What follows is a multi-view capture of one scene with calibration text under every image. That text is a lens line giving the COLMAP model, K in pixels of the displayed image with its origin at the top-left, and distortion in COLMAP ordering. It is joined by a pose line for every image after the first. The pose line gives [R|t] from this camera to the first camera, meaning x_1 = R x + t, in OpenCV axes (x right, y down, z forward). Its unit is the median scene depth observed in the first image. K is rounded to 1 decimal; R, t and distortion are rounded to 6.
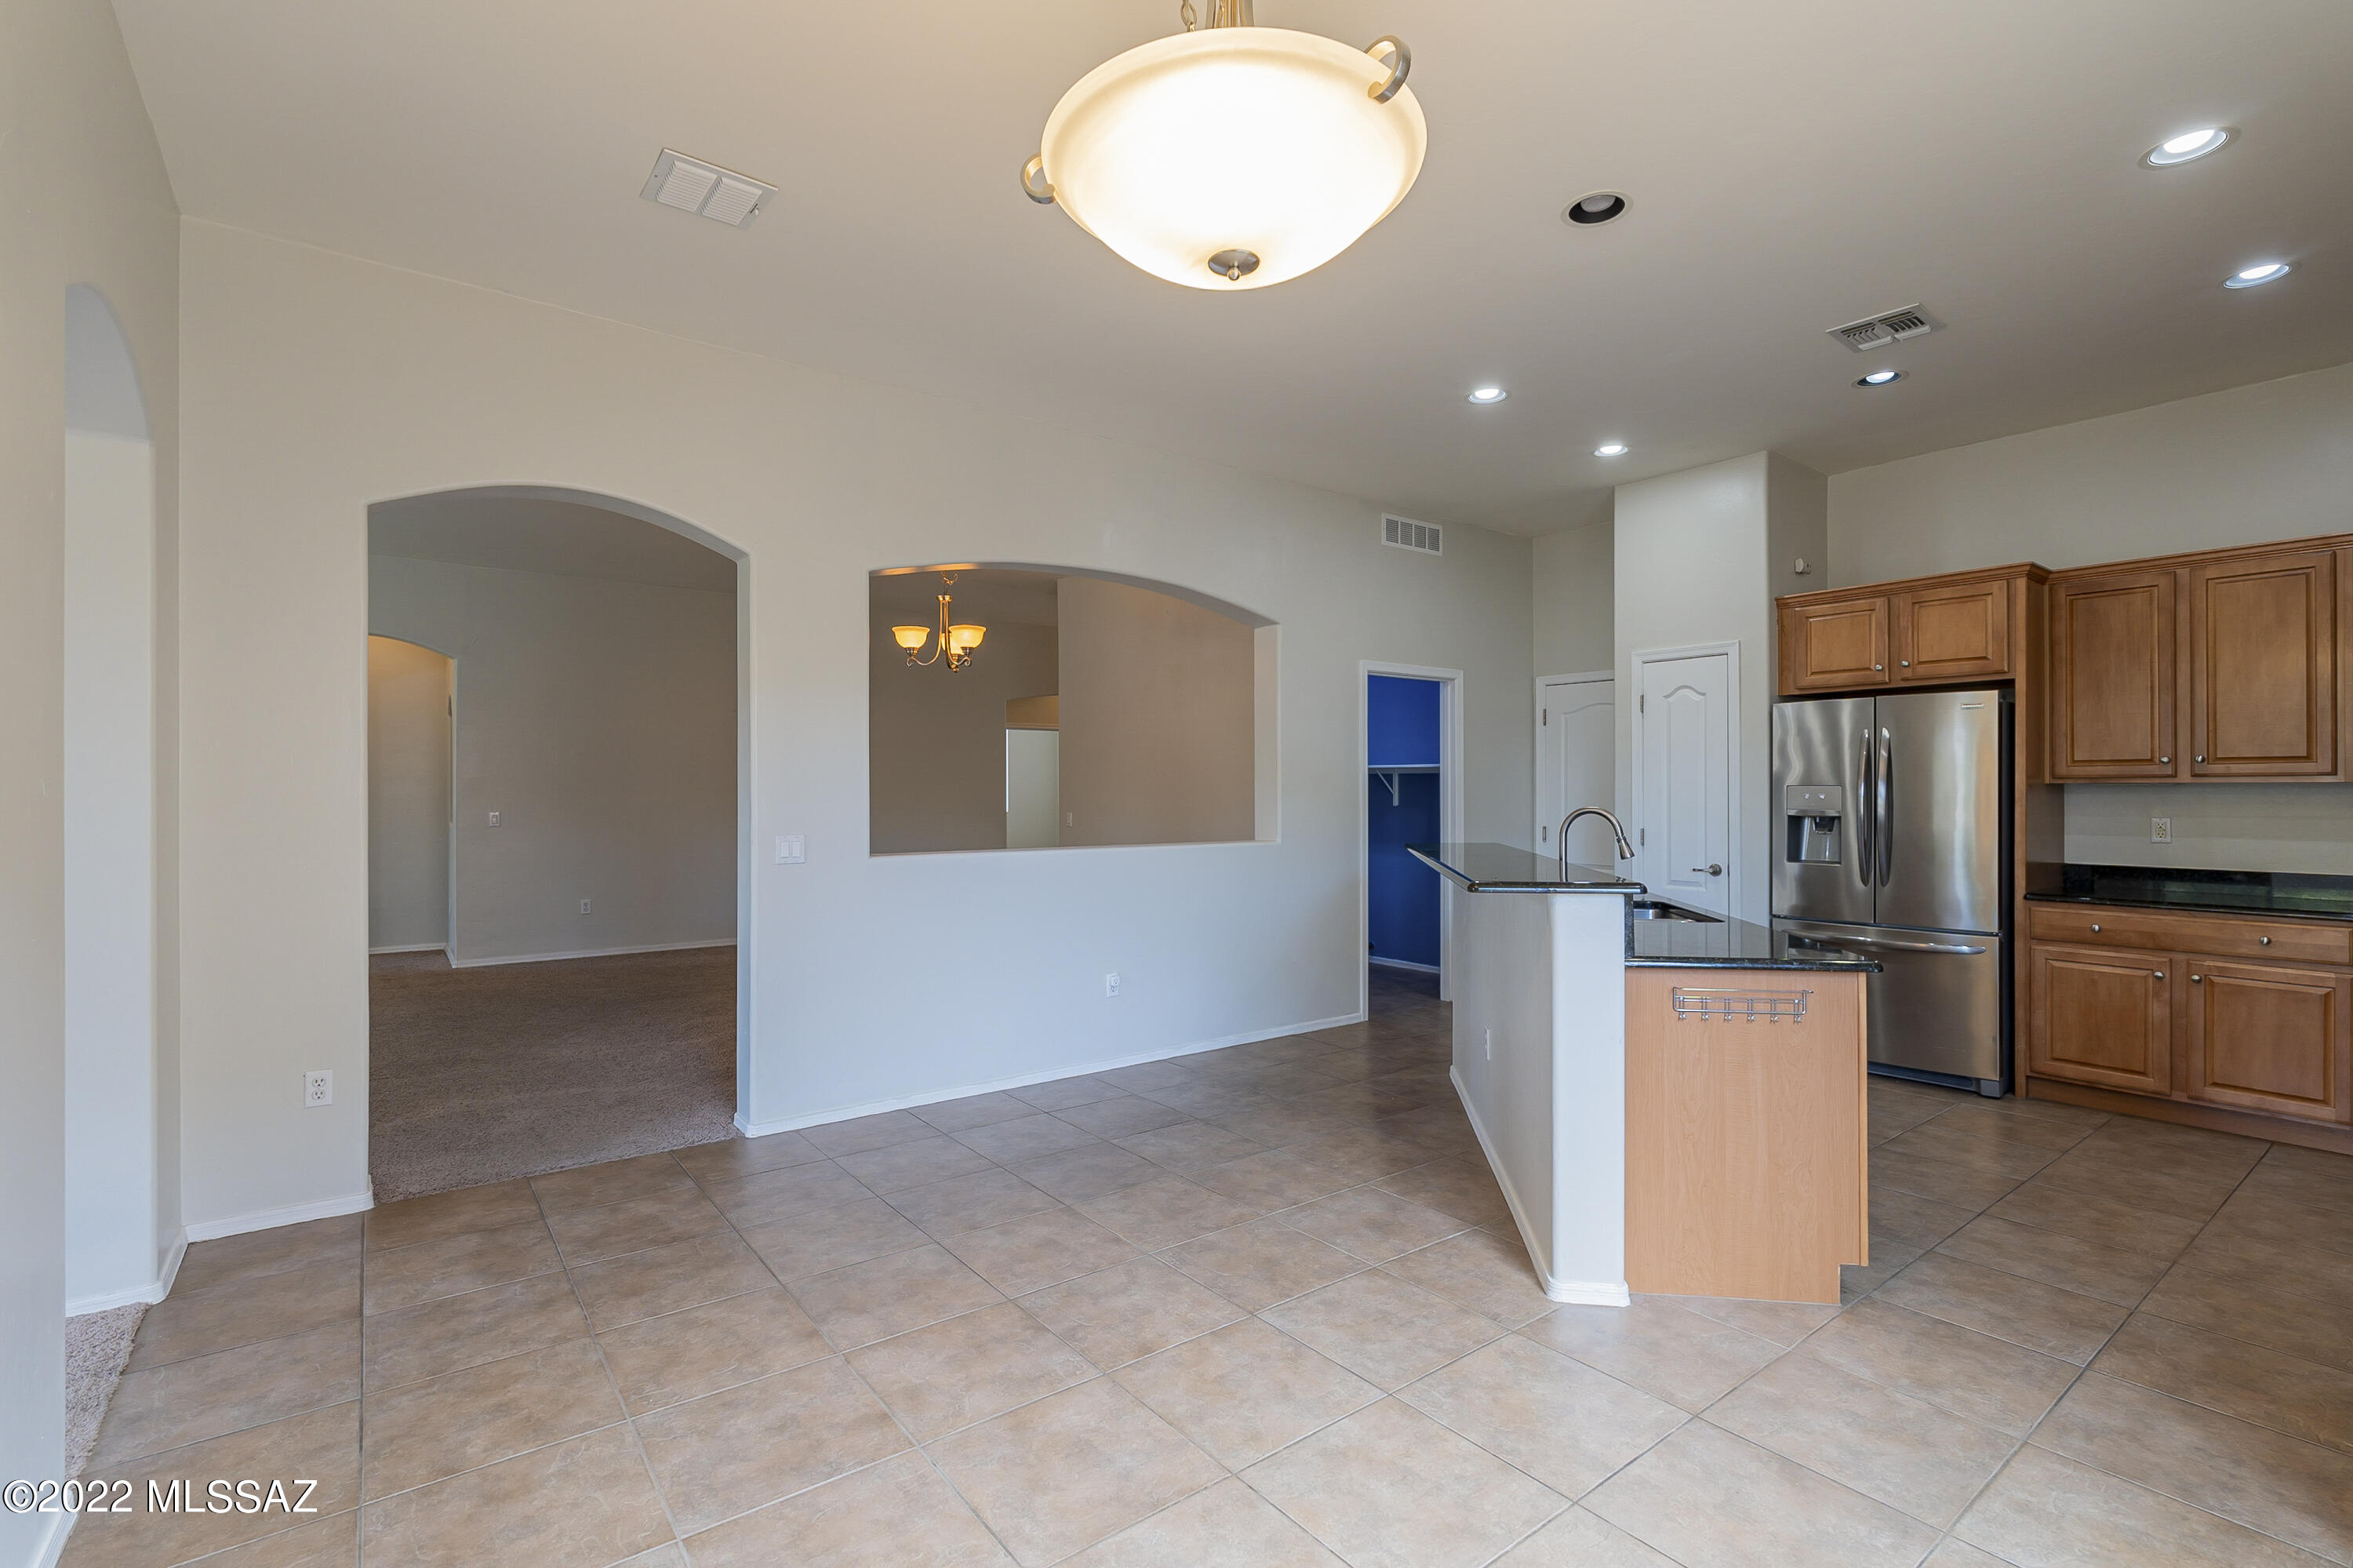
lens RADIAL K [[1072.7, 0, 1176.5], [0, 1072.7, 784.0], [0, 0, 1]] dist [-0.001356, -0.000346]
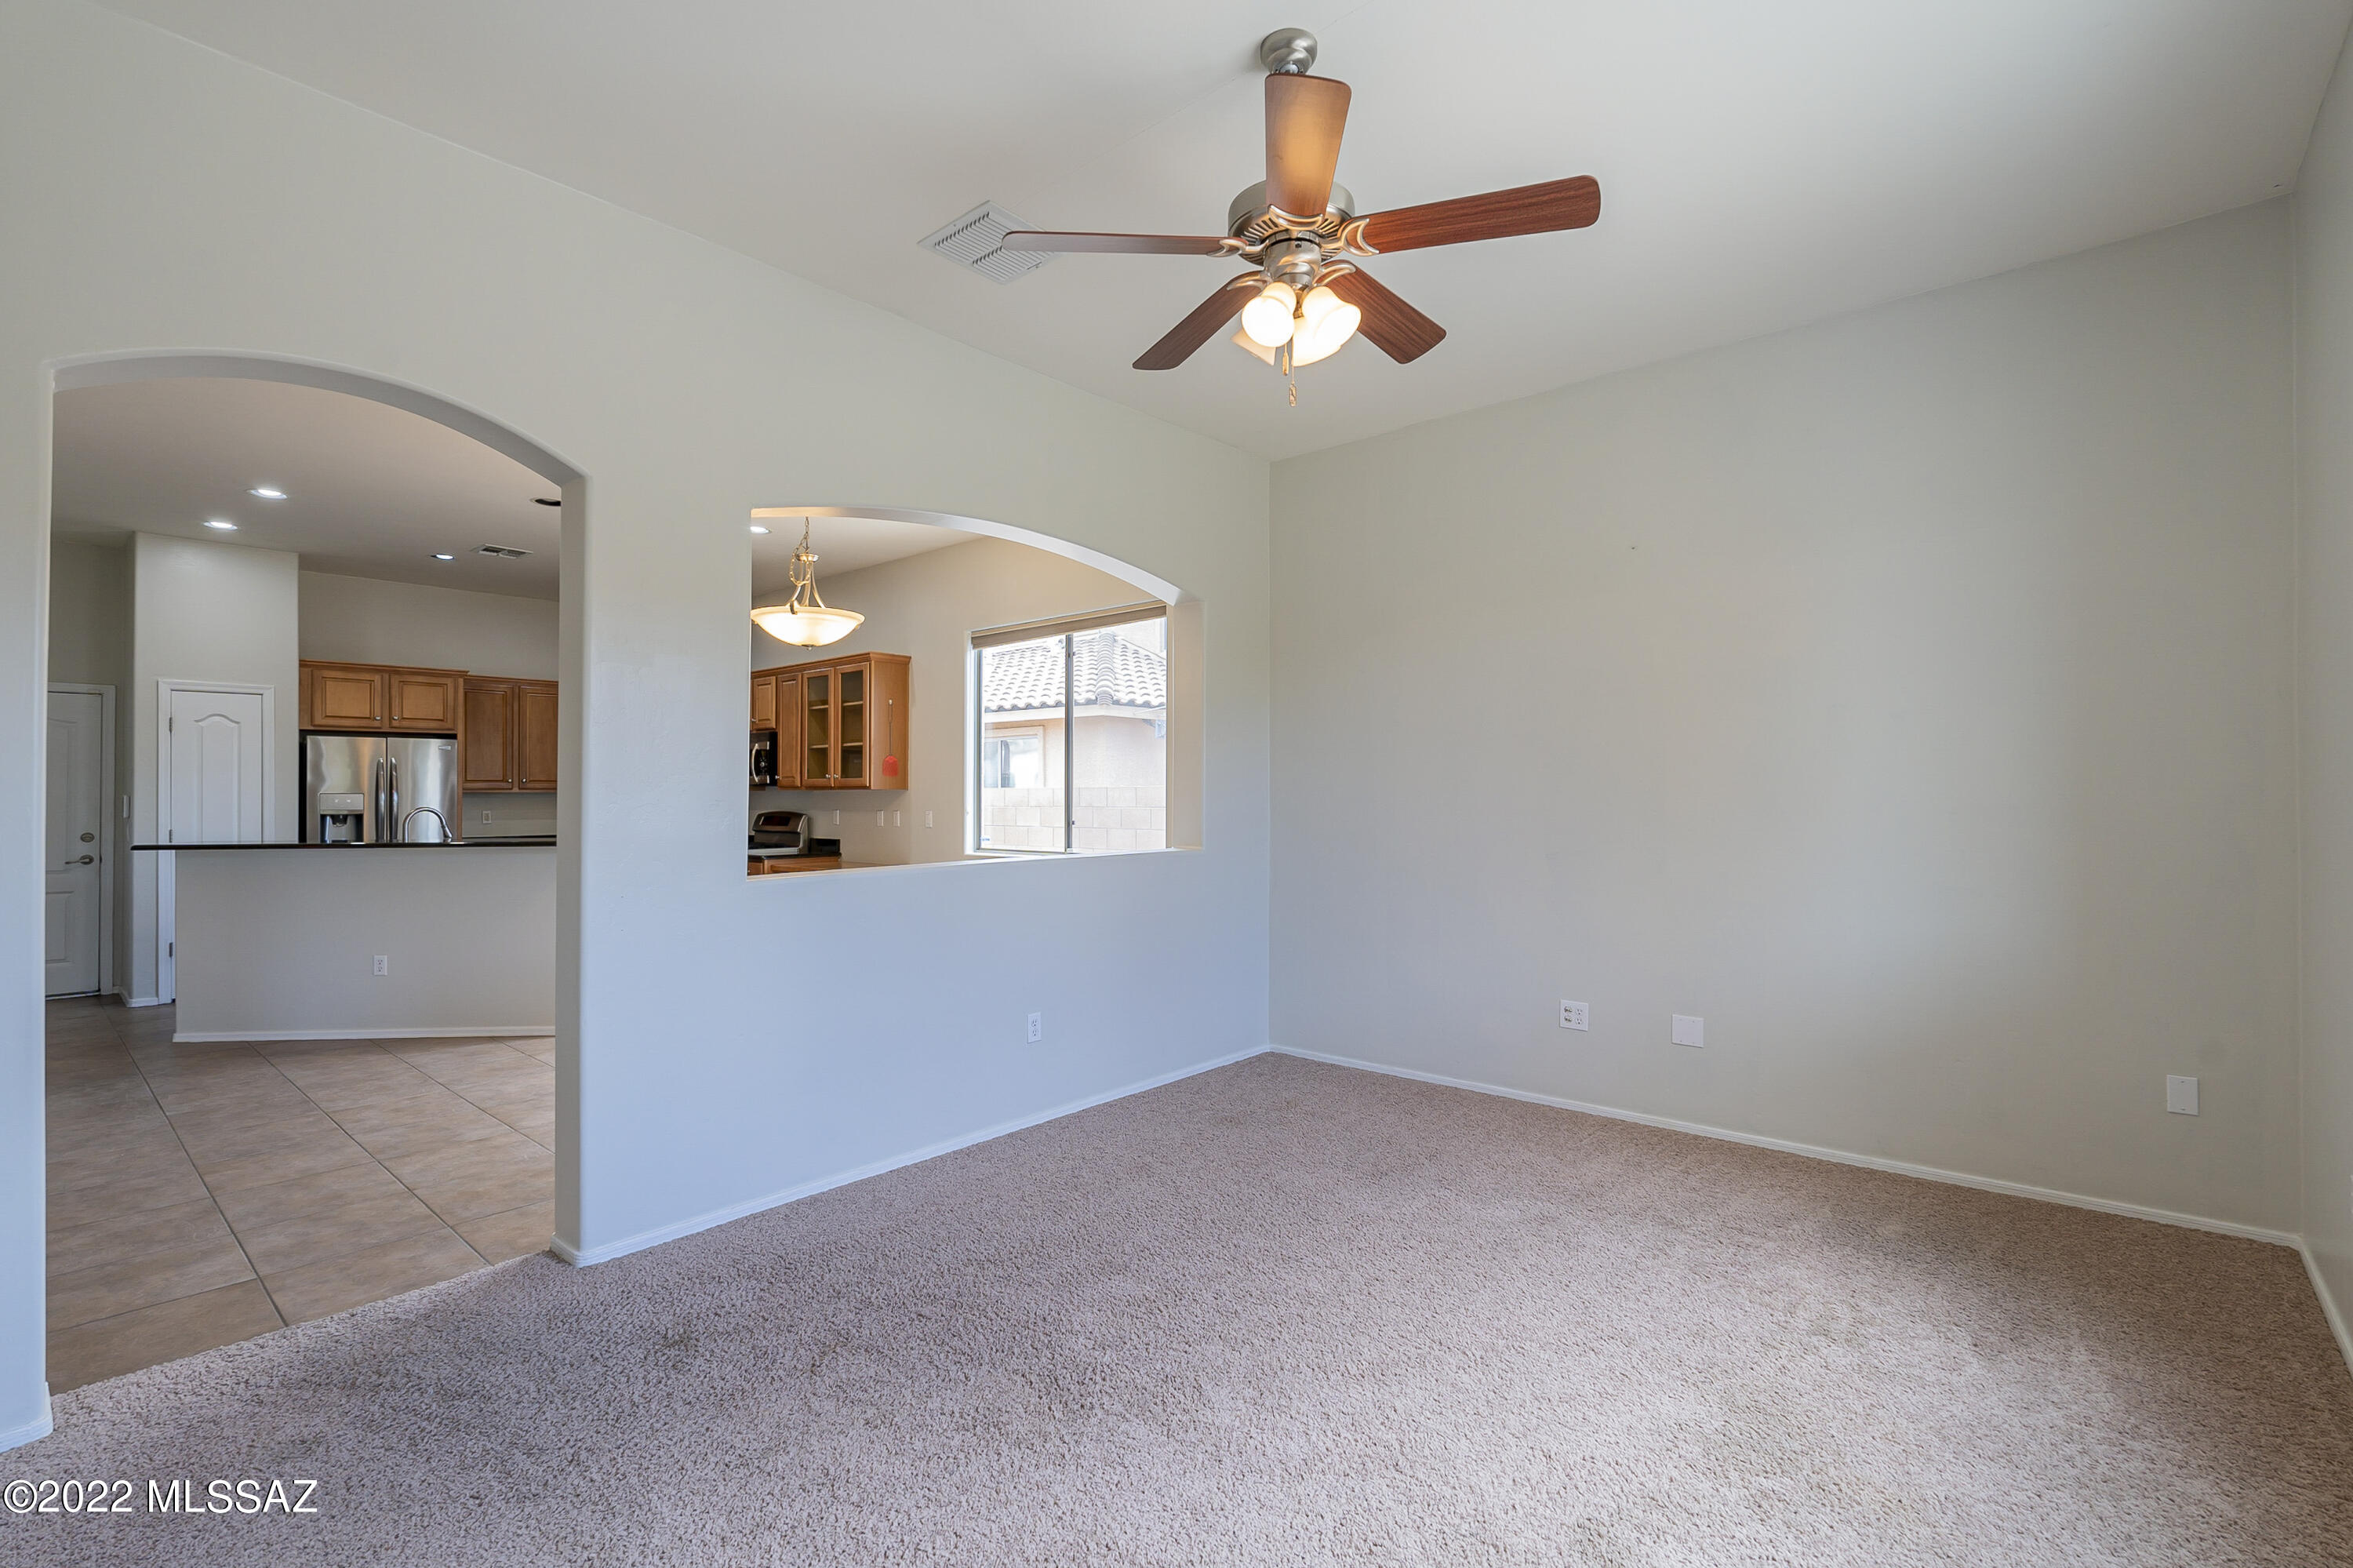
lens RADIAL K [[1051.0, 0, 1176.5], [0, 1051.0, 784.0], [0, 0, 1]] dist [-0.000637, 0.000023]
pose [[-0.195699, 0.007717, 0.980634, -1.593146], [-0.005405, 0.999945, -0.008948, -0.007576], [-0.980649, -0.007052, -0.195647, 0.222496]]
